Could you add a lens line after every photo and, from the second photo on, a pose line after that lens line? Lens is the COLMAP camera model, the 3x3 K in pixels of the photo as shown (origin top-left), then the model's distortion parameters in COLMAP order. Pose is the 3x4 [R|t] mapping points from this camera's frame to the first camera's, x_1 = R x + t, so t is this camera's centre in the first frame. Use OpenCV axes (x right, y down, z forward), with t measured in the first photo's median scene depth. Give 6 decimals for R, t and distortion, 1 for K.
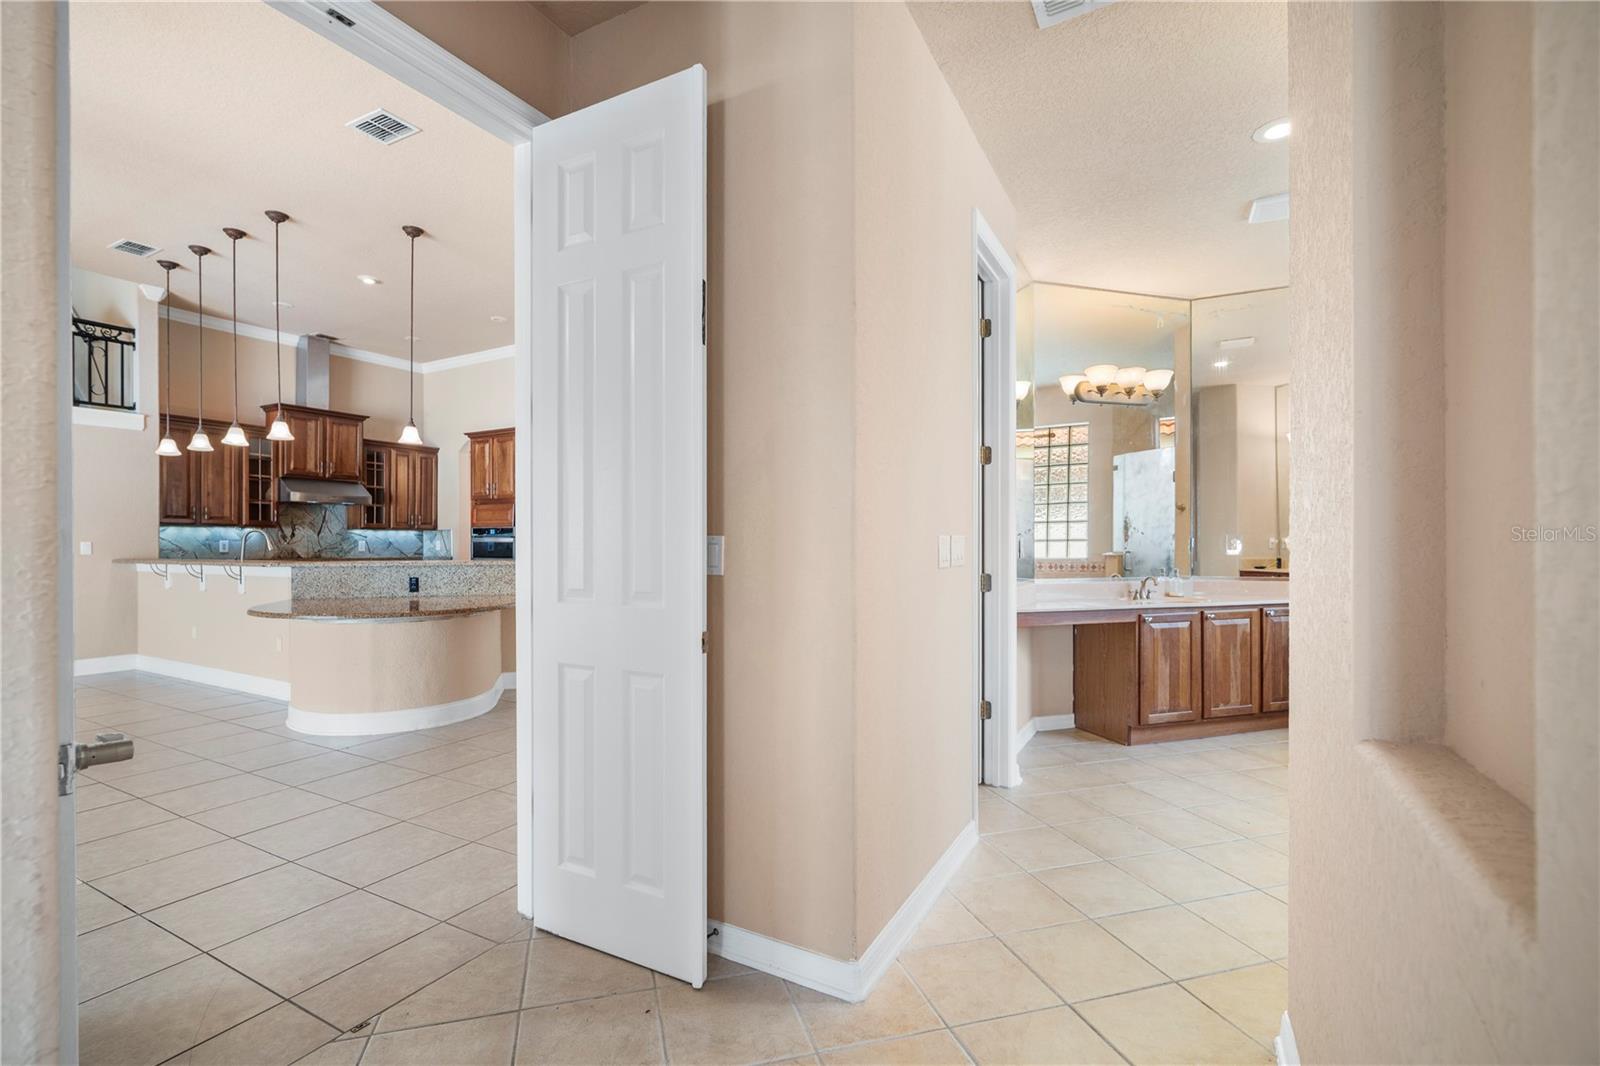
lens RADIAL K [[704.6, 0, 778.3], [0, 704.6, 544.6], [0, 0, 1]] dist [-0.014473, 0.004195]
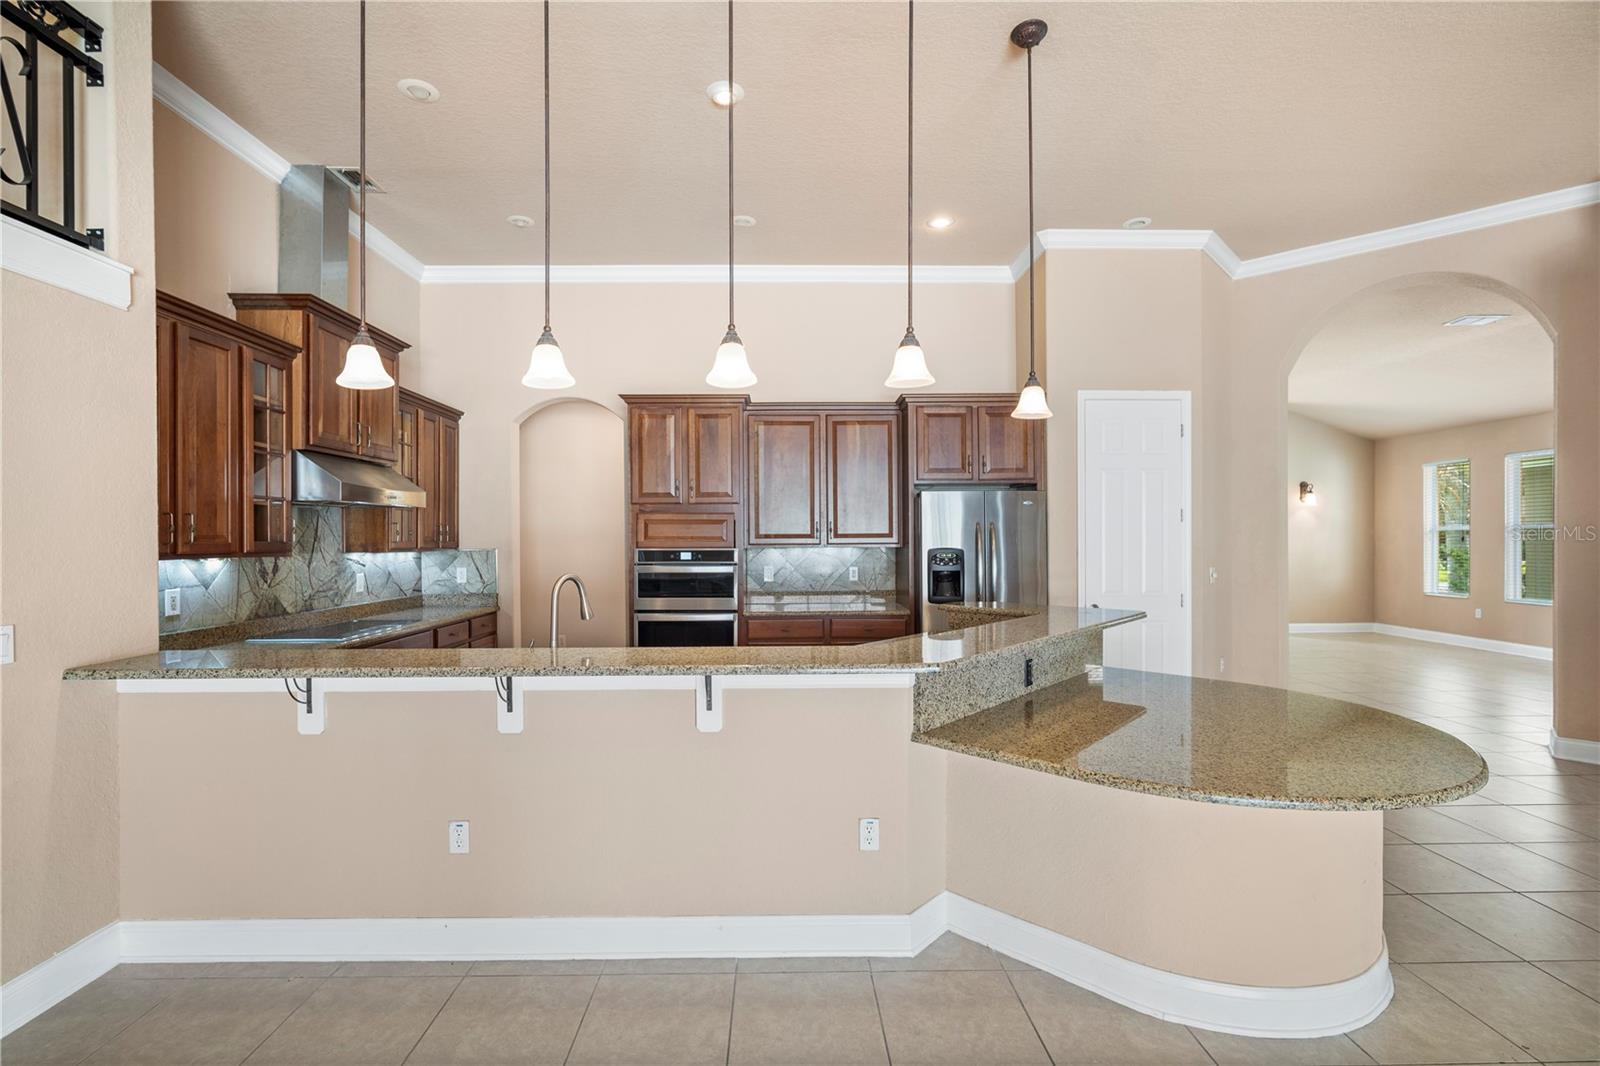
lens RADIAL K [[704.6, 0, 787.4], [0, 704.6, 540.7], [0, 0, 1]] dist [-0.014473, 0.004195]
pose [[0.867068, -0.004864, 0.498165, -0.655987], [0.004924, 0.999987, 0.001194, -0.033334], [-0.498165, 0.001418, 0.867081, 0.419298]]
